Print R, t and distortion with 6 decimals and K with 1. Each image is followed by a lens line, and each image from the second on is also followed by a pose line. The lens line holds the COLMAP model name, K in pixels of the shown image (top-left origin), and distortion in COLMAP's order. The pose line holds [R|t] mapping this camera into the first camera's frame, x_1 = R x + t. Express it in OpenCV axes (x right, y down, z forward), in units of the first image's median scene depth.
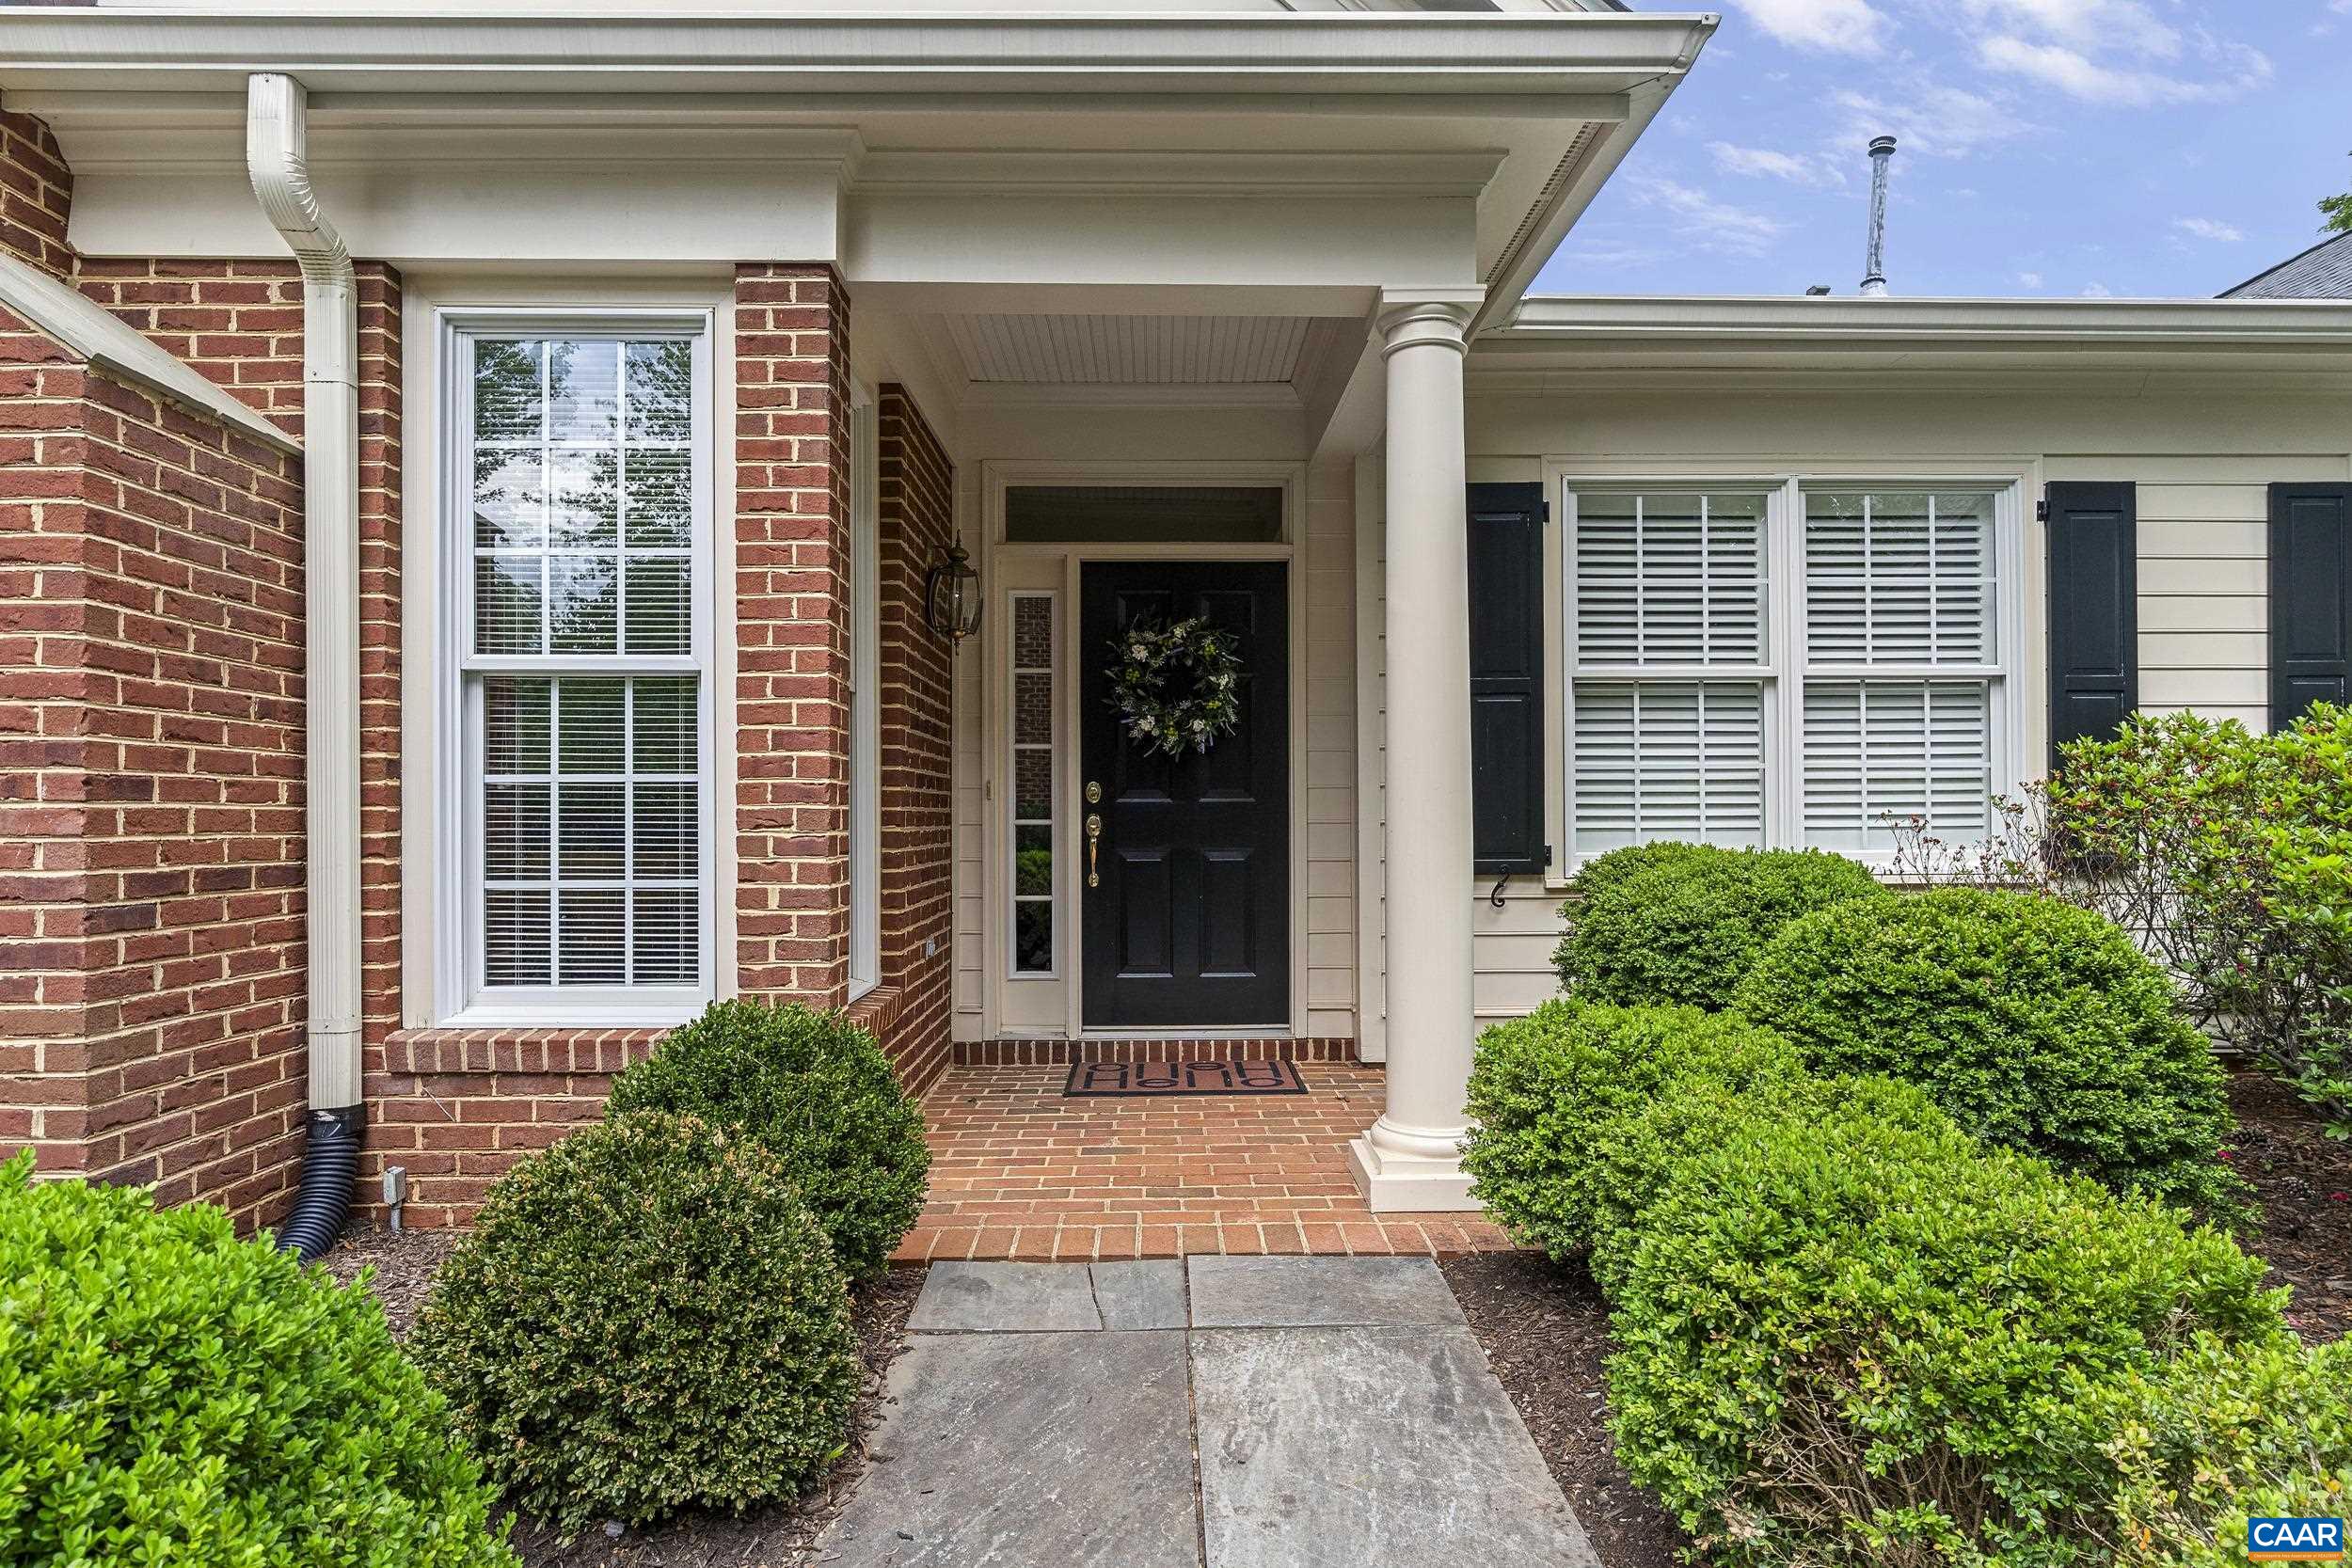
lens RADIAL K [[1297.2, 0, 1181.3], [0, 1297.2, 807.7], [0, 0, 1]] dist [0.006170, -0.004456]
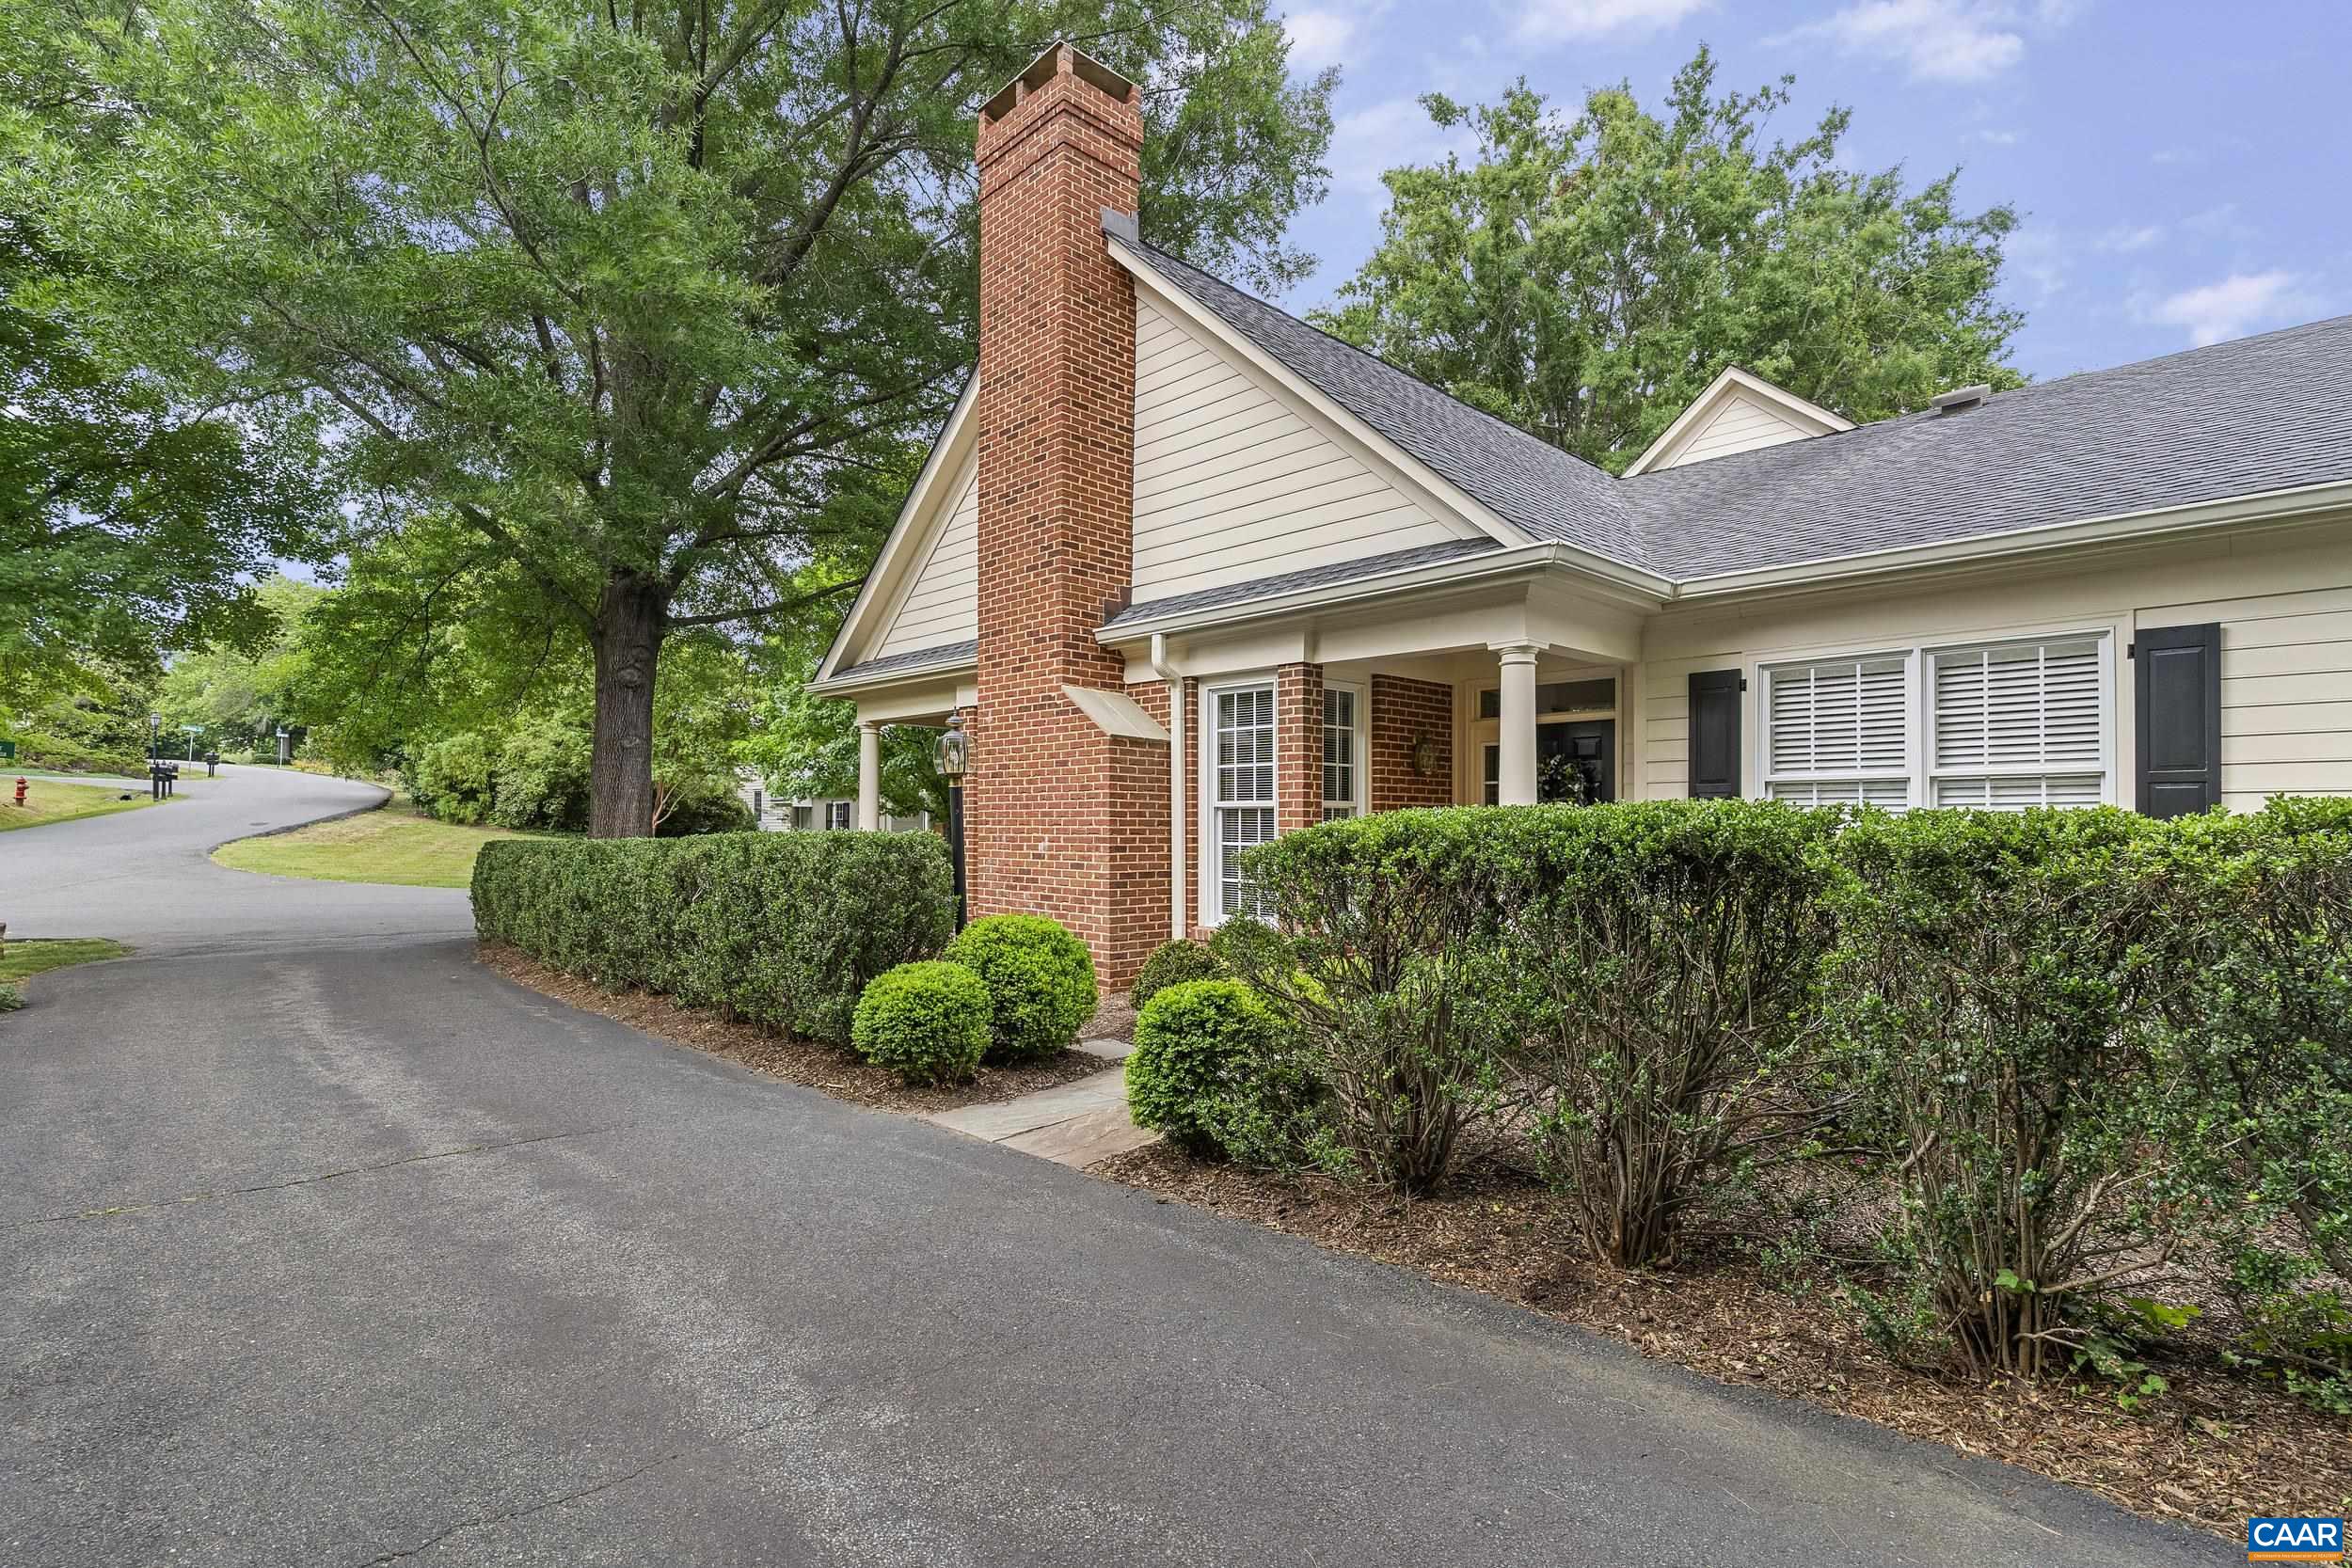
lens RADIAL K [[1128.5, 0, 1174.0], [0, 1128.5, 822.2], [0, 0, 1]] dist [0.003760, 0.000676]
pose [[0.684437, 0.000323, -0.729072, 1.295157], [-0.000420, 1.000000, 0.000049, -0.072979], [0.729072, 0.000273, 0.684437, -0.853660]]
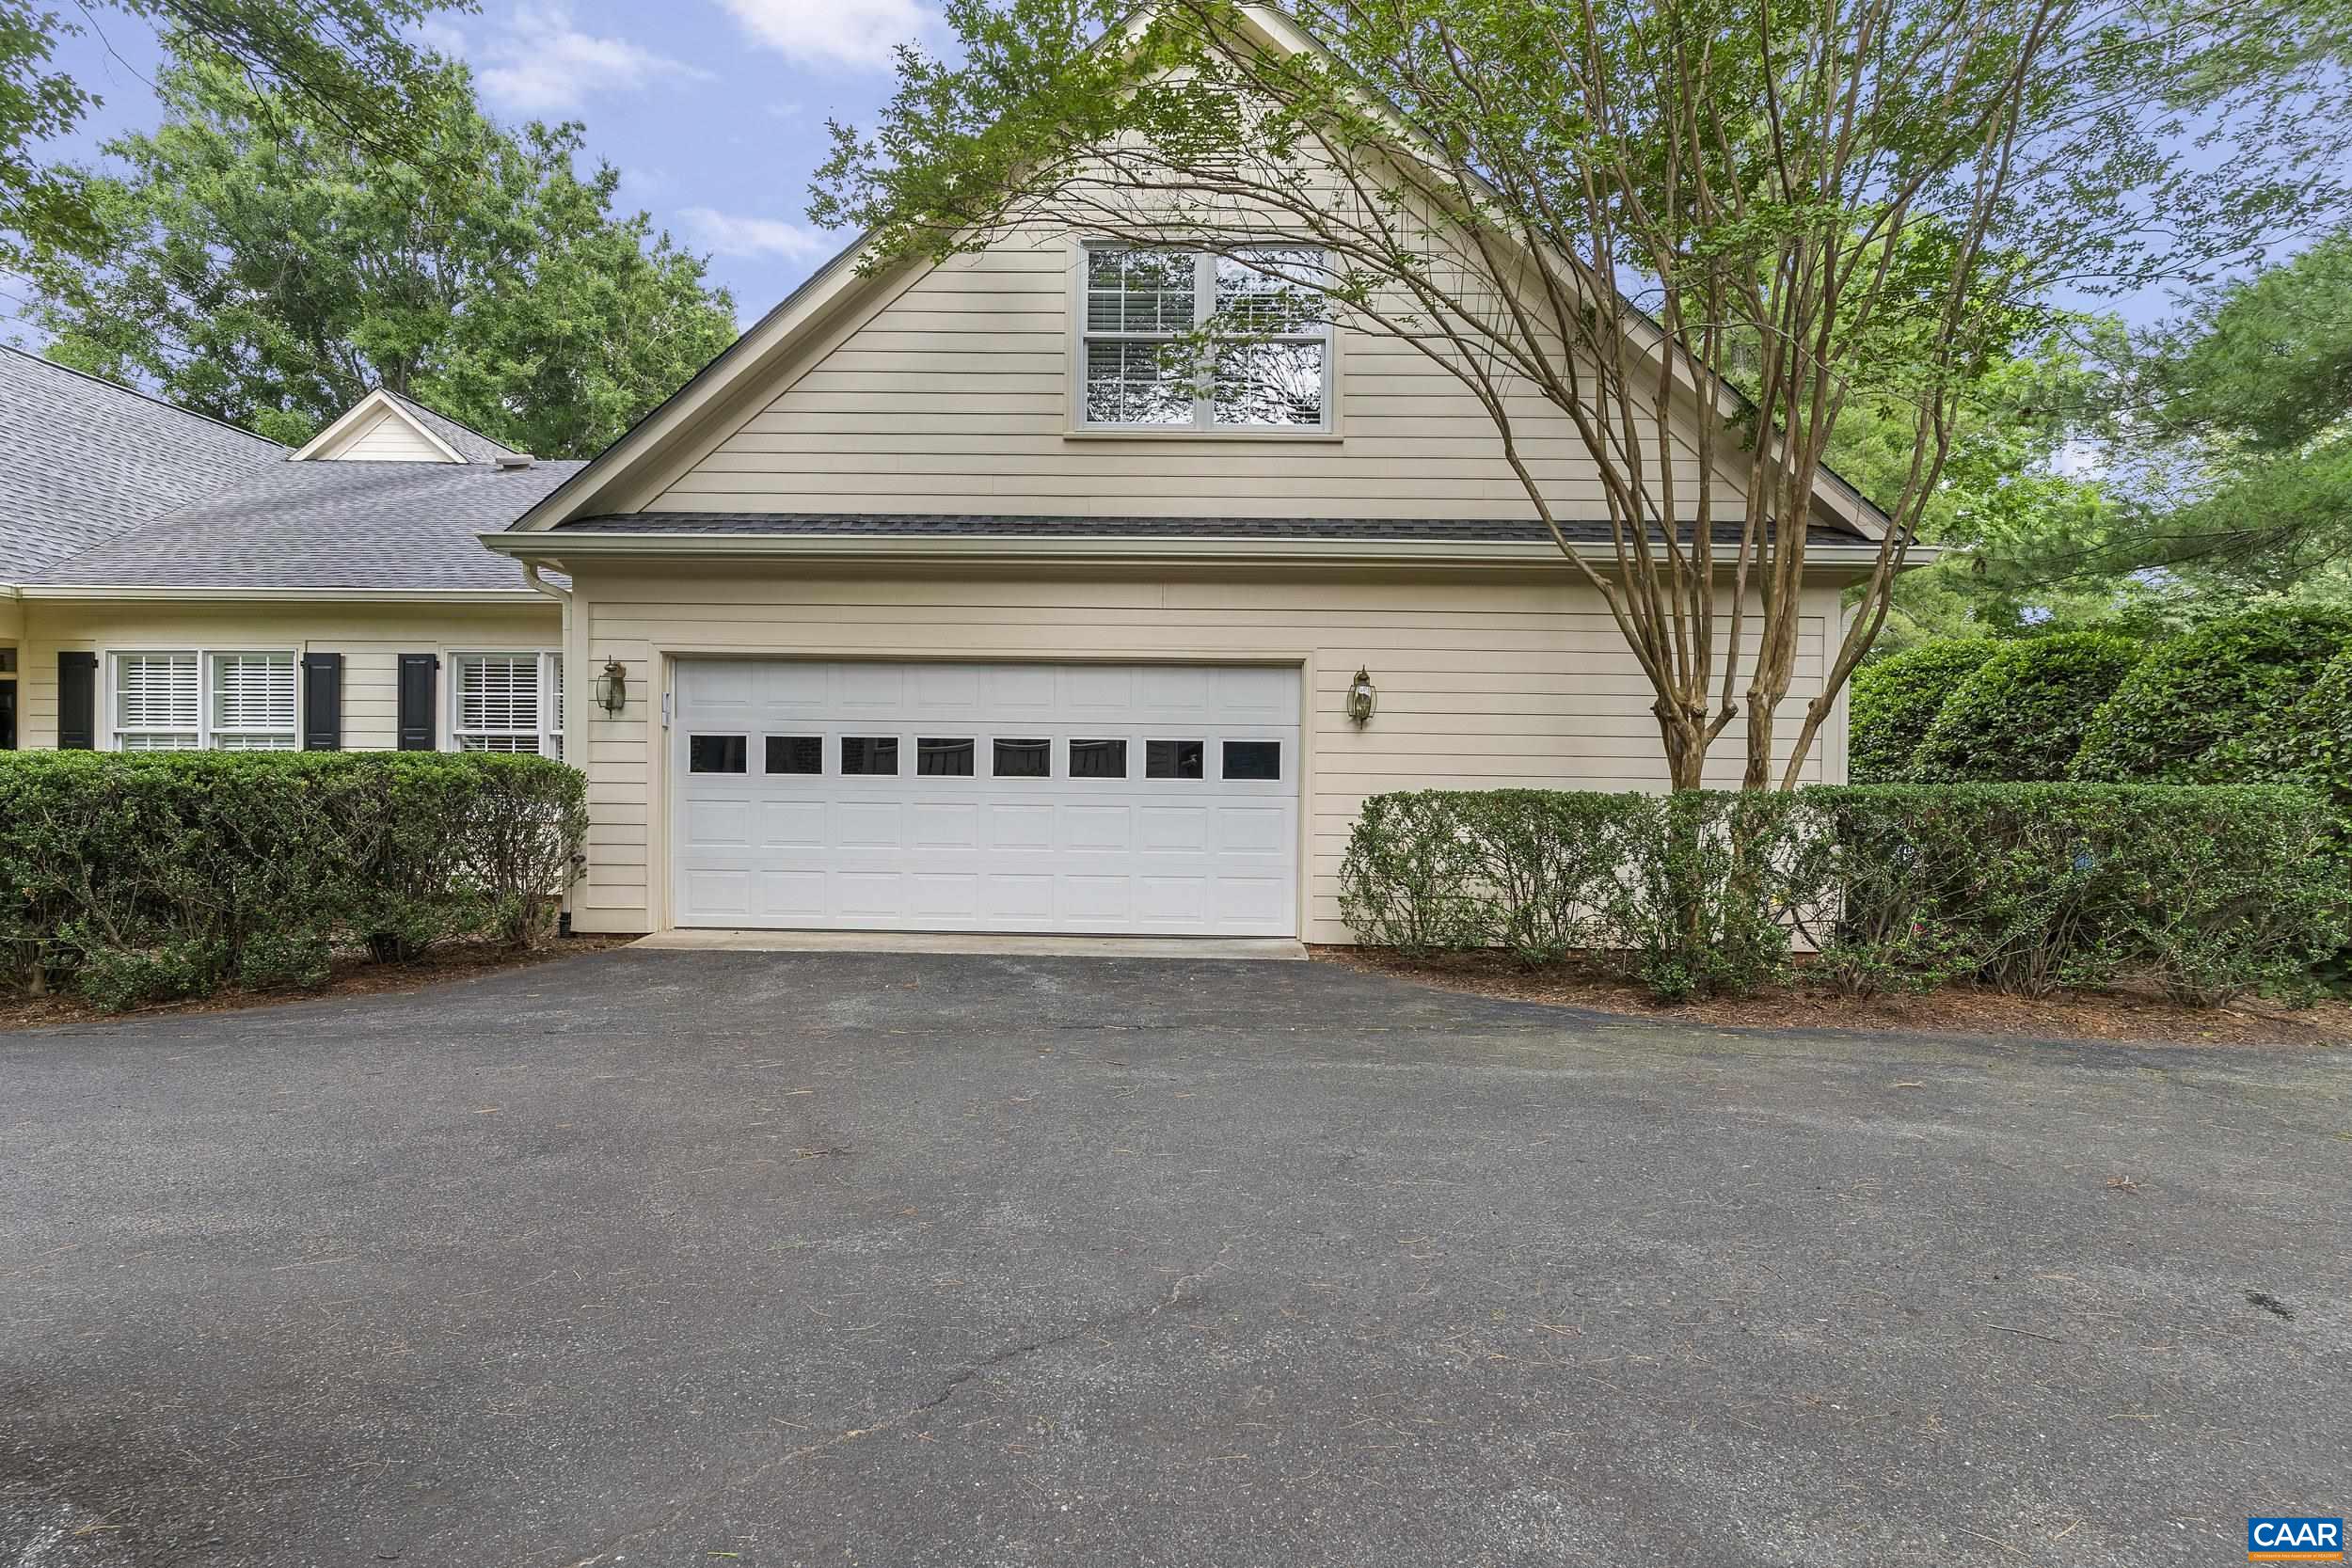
lens RADIAL K [[1128.5, 0, 1163.7], [0, 1128.5, 781.5], [0, 0, 1]] dist [0.003760, 0.000676]
pose [[0.999386, 0.011758, -0.033004, 3.550277], [-0.011170, 0.999776, 0.017955, -0.104955], [0.033208, -0.017576, 0.999294, -1.578970]]
